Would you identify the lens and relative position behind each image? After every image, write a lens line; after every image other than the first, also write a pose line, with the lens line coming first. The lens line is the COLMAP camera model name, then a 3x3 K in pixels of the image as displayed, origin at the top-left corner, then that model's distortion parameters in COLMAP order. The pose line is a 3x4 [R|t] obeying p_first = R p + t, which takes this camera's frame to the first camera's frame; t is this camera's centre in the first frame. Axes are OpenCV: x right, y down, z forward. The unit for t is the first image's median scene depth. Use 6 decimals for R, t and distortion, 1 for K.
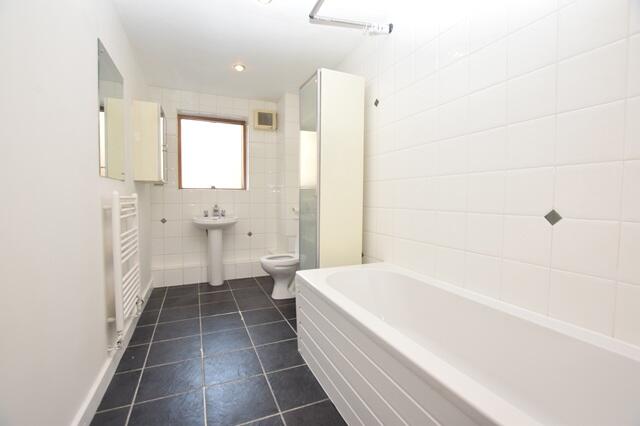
lens RADIAL K [[286.8, 0, 321.5], [0, 286.8, 210.8], [0, 0, 1]] dist [-0.031211, -0.000030]
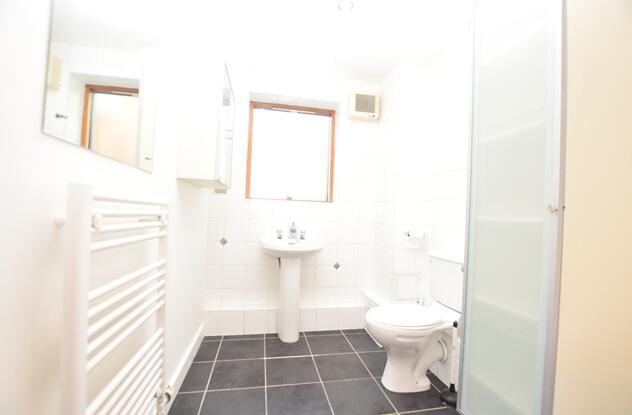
lens RADIAL K [[270.9, 0, 316.8], [0, 270.9, 216.0], [0, 0, 1]] dist [-0.090094, 0.000004]
pose [[0.975182, 0.034607, -0.218683, -0.173310], [-0.045350, 0.997988, -0.044299, -0.009642], [0.216710, 0.053116, 0.974790, 0.374910]]
